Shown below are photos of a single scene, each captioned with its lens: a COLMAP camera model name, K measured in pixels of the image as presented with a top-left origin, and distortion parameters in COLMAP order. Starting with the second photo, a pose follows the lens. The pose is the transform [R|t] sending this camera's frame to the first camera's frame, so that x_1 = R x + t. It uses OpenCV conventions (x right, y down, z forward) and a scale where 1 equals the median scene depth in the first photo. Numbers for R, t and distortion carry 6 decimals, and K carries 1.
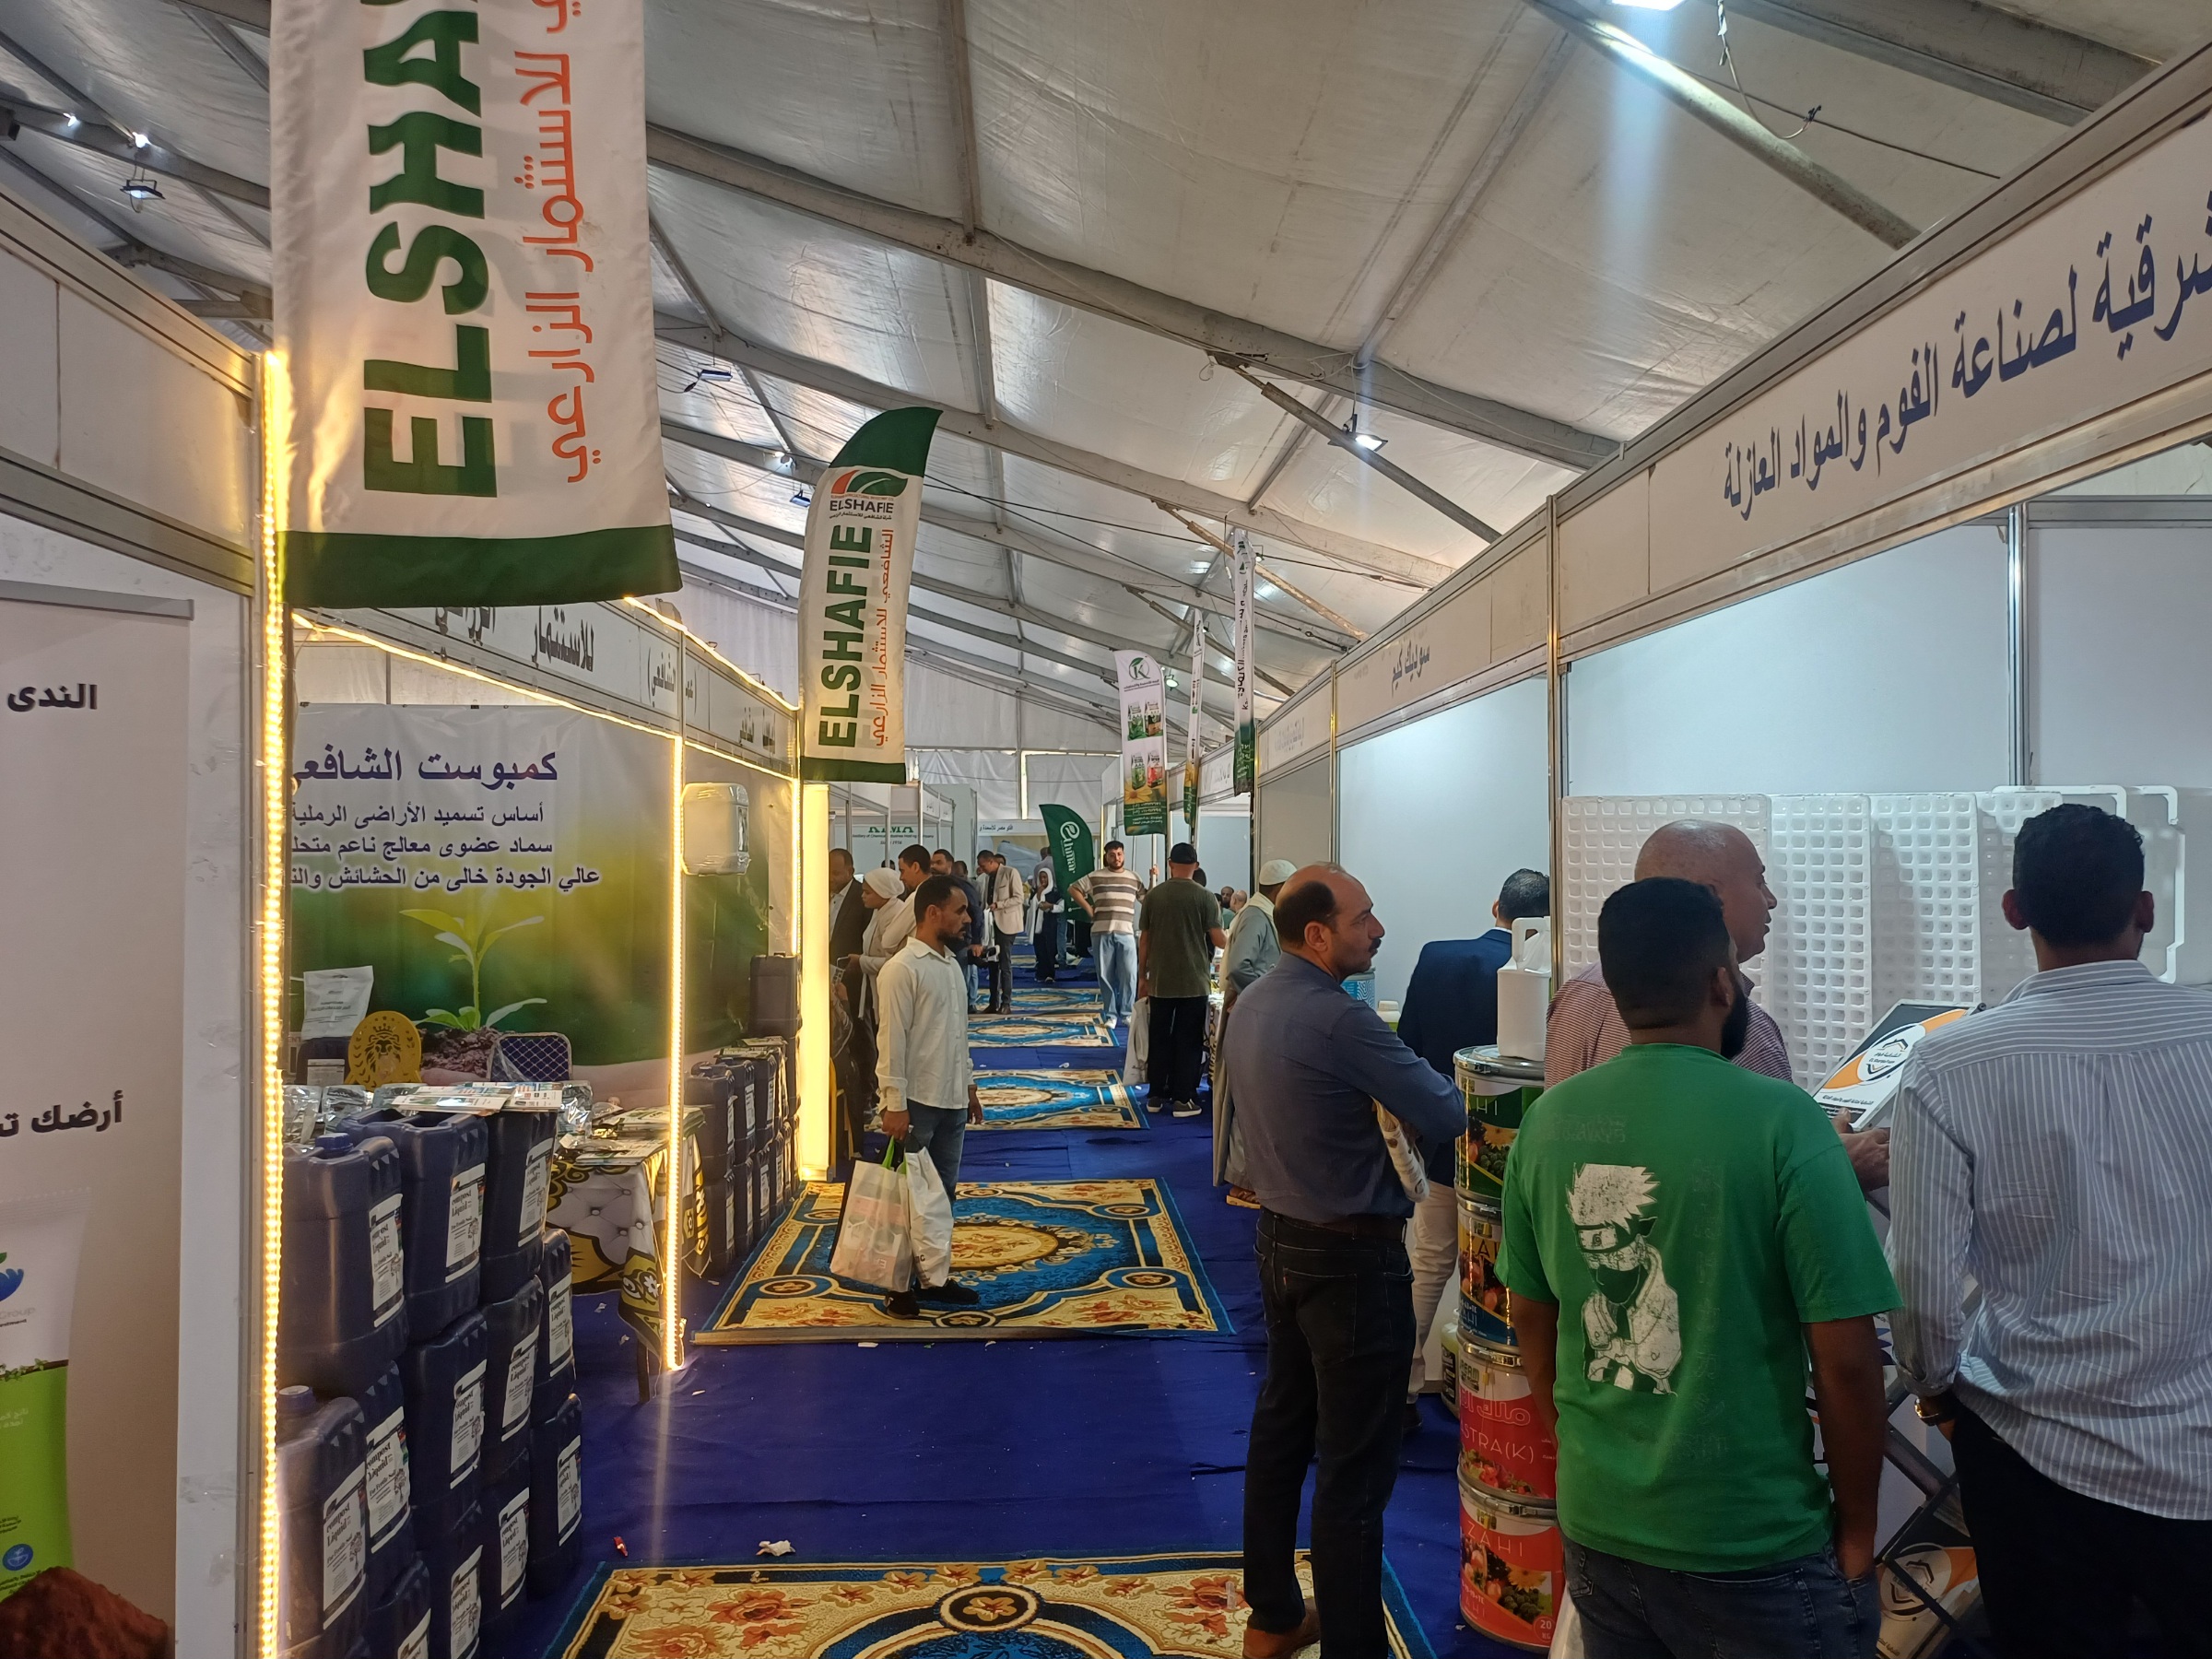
lens RADIAL K [[1559.5, 0, 1106.0], [0, 1559.5, 829.5], [0, 0, 1]] dist [0.081084, -0.132899]
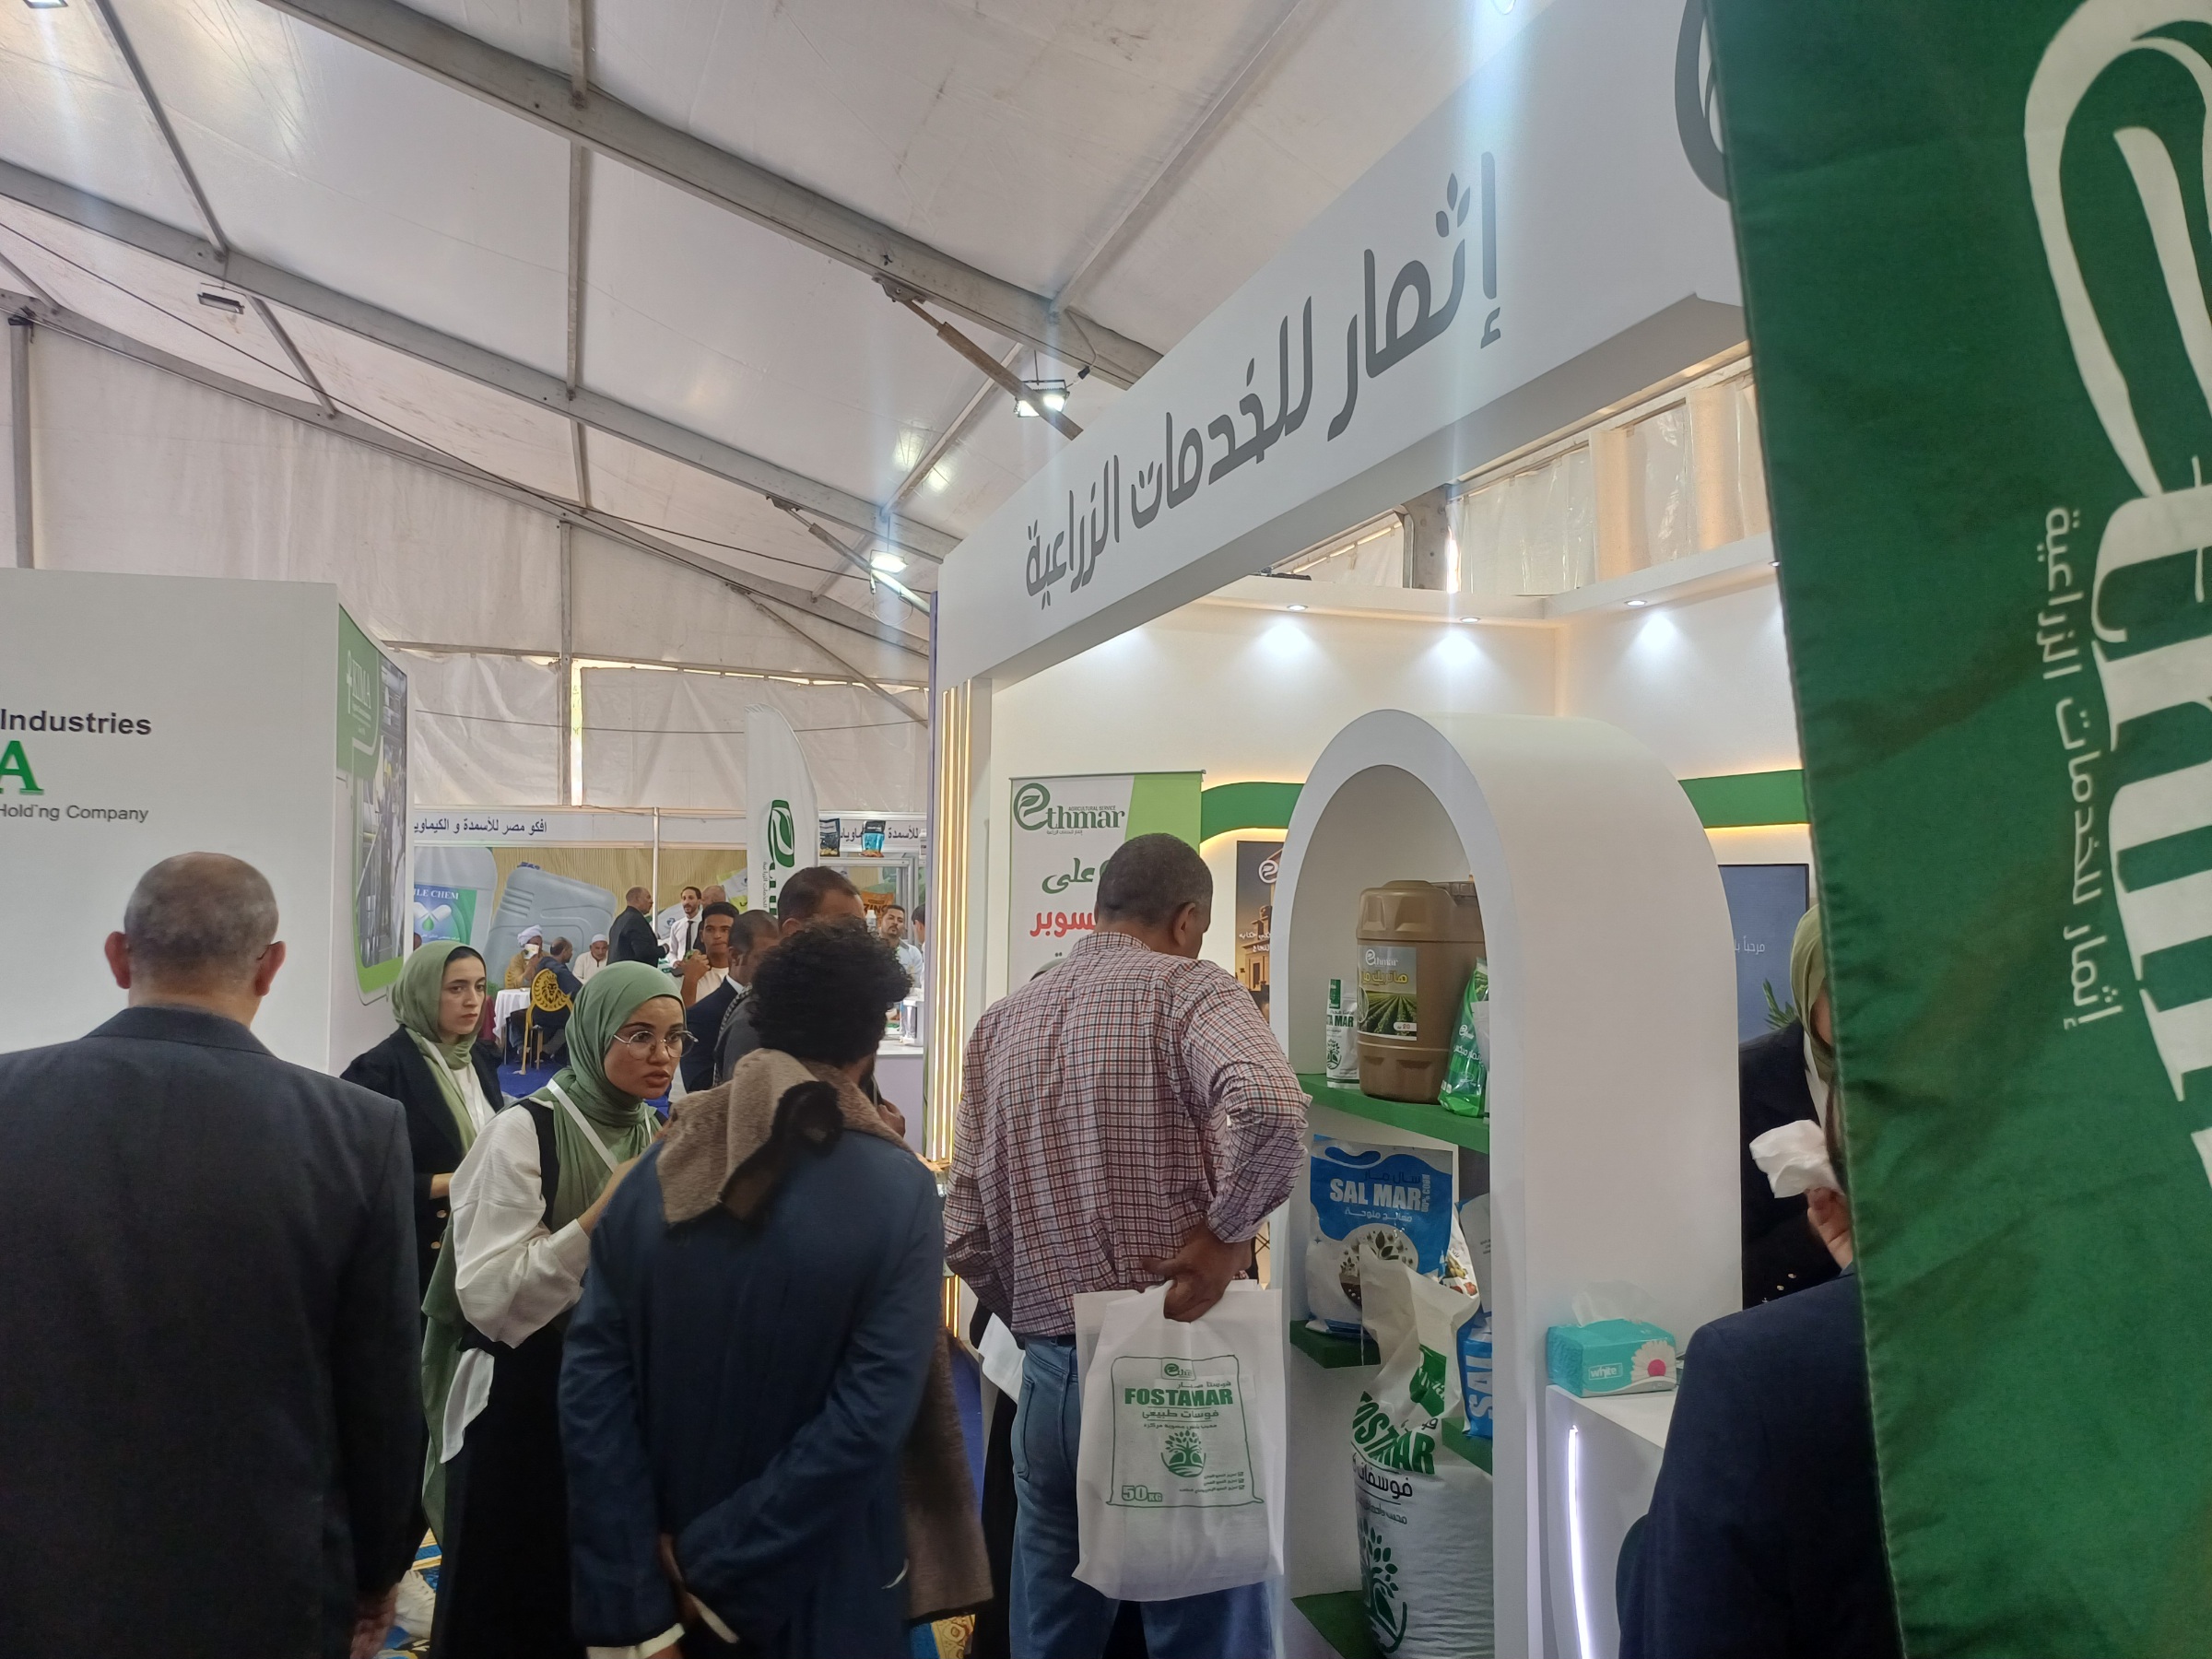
lens RADIAL K [[1559.5, 0, 1106.0], [0, 1559.5, 829.5], [0, 0, 1]] dist [0.081084, -0.132899]
pose [[0.967421, 0.024778, 0.251957, -0.018914], [-0.015898, 0.999181, -0.037220, 0.011737], [-0.252673, 0.032002, 0.967022, 0.534050]]
